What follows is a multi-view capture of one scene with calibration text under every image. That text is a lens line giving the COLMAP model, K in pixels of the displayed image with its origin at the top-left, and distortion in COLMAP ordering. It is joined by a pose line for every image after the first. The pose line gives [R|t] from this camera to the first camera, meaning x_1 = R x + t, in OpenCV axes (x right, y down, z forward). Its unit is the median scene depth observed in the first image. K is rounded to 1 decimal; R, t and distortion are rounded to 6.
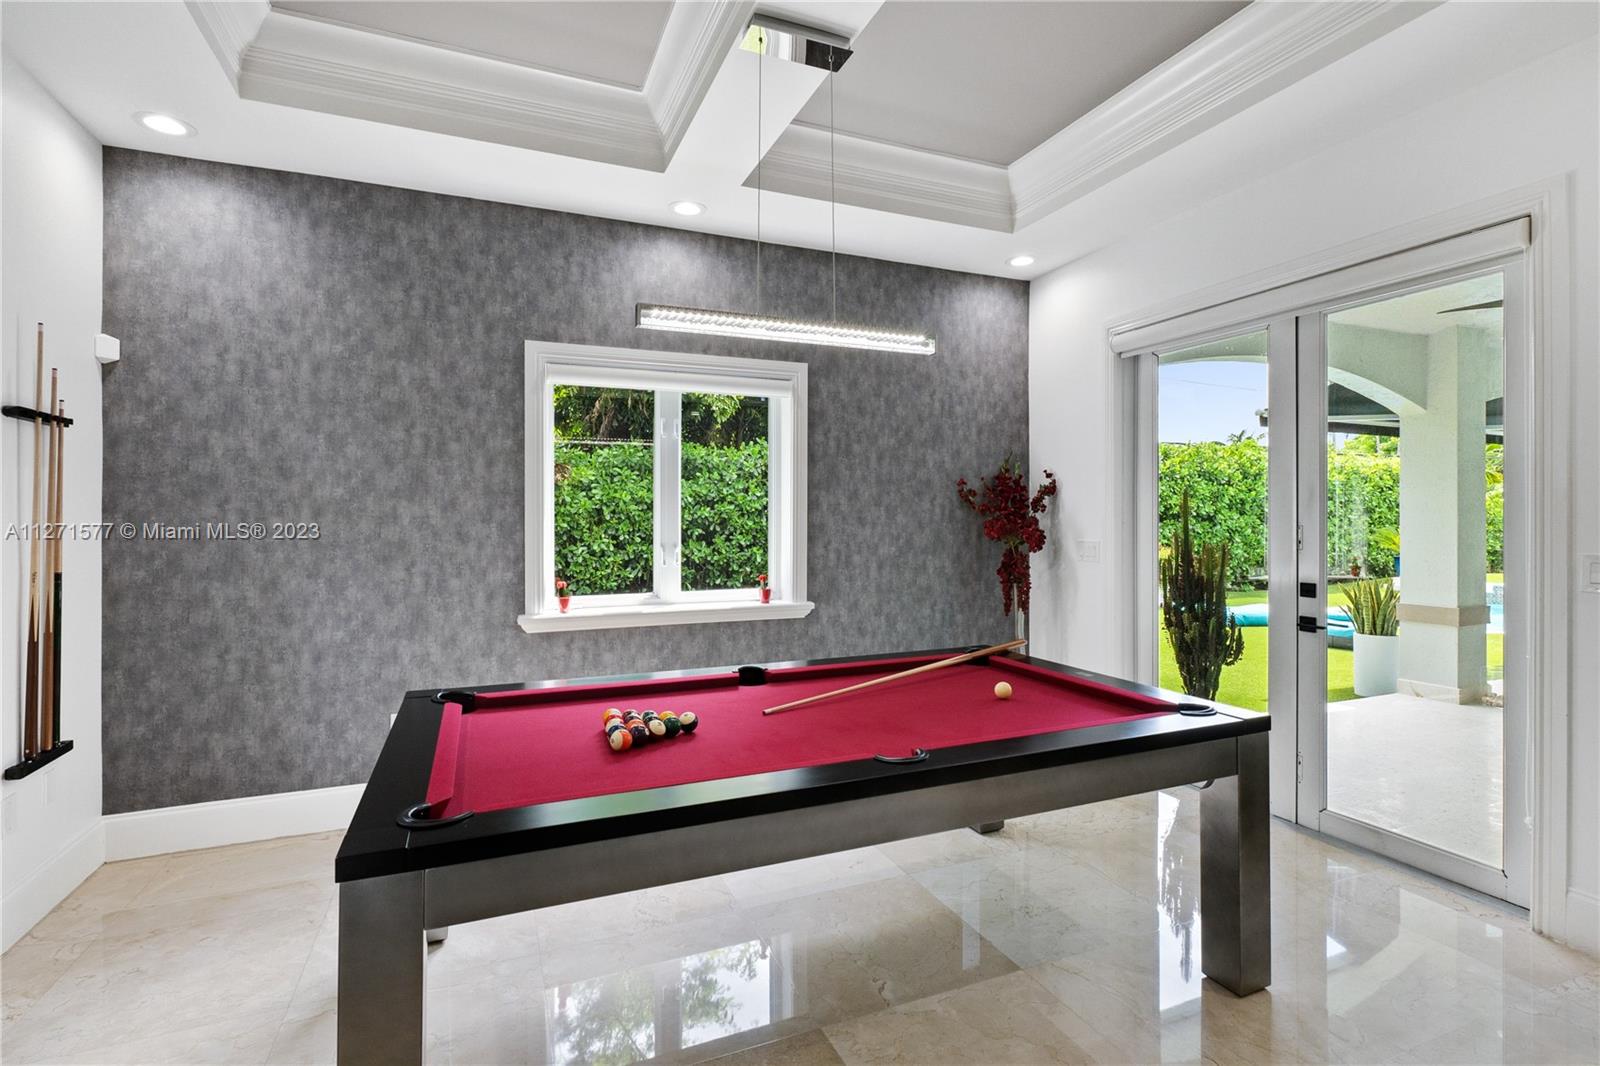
lens RADIAL K [[762.9, 0, 805.3], [0, 762.9, 514.7], [0, 0, 1]] dist [0.002203, 0.000310]
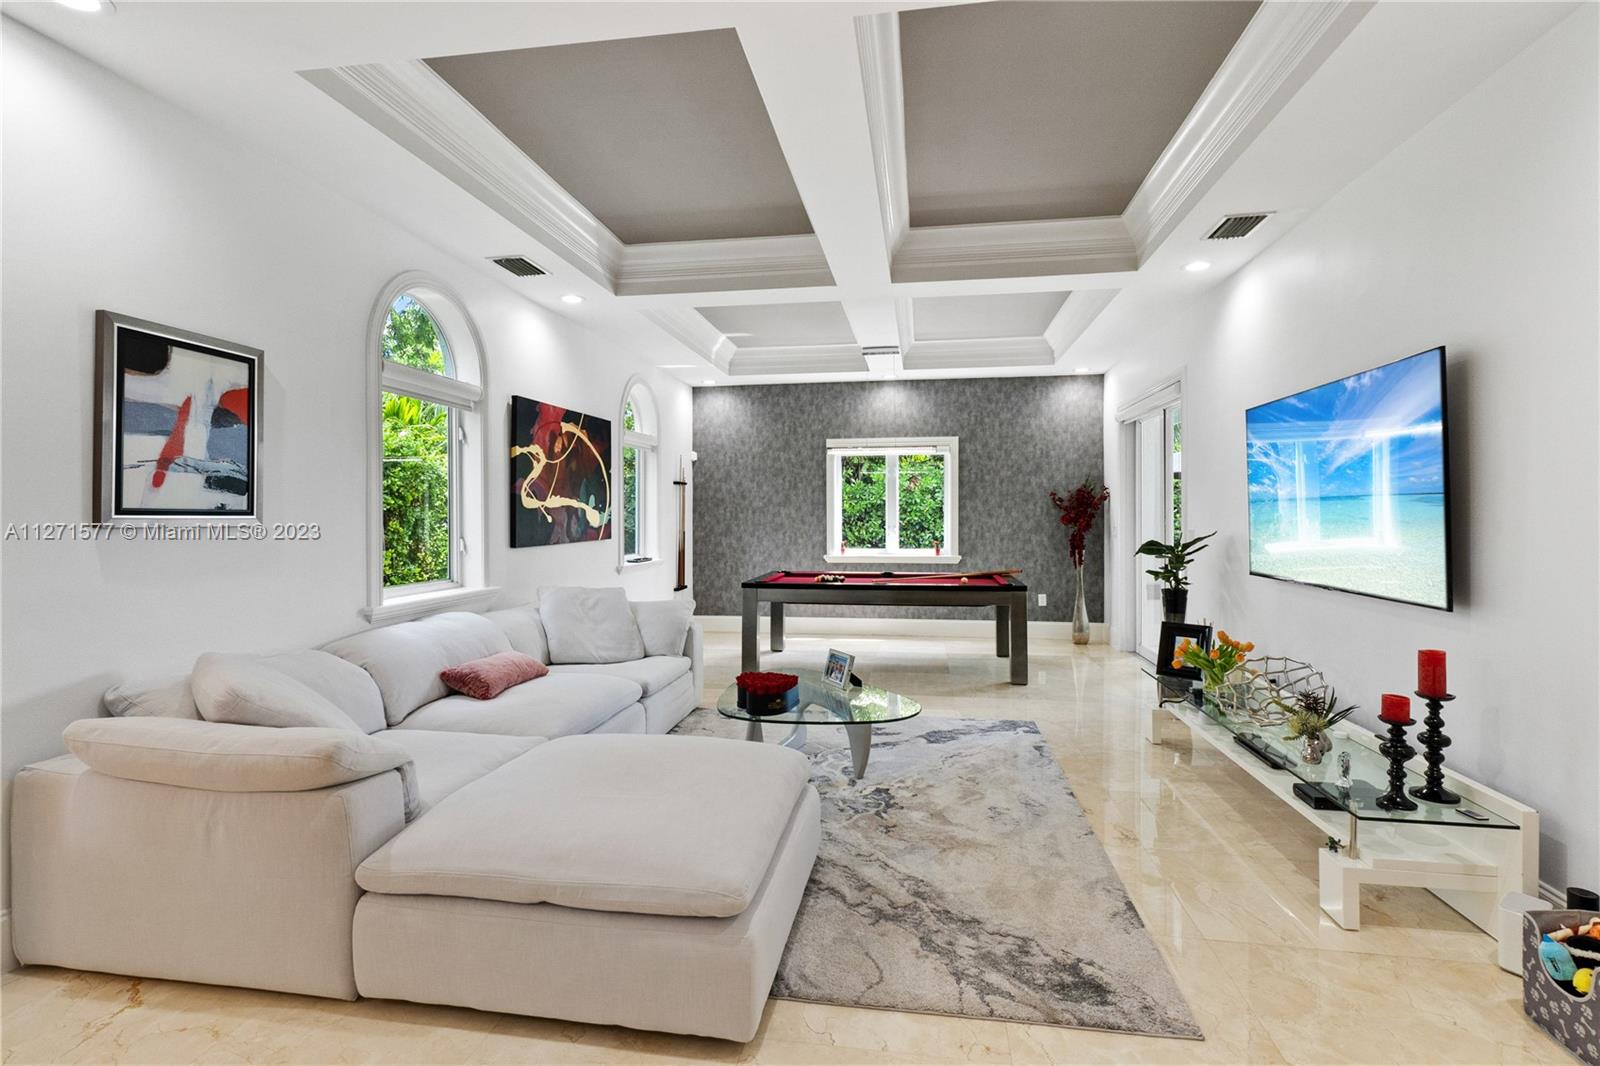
lens RADIAL K [[762.9, 0, 805.3], [0, 762.9, 514.7], [0, 0, 1]] dist [0.002203, 0.000310]
pose [[0.850314, -0.000292, -0.526276, 0.763558], [0.003695, 0.999979, 0.005414, -0.006103], [0.526263, -0.006548, 0.850296, -0.975071]]
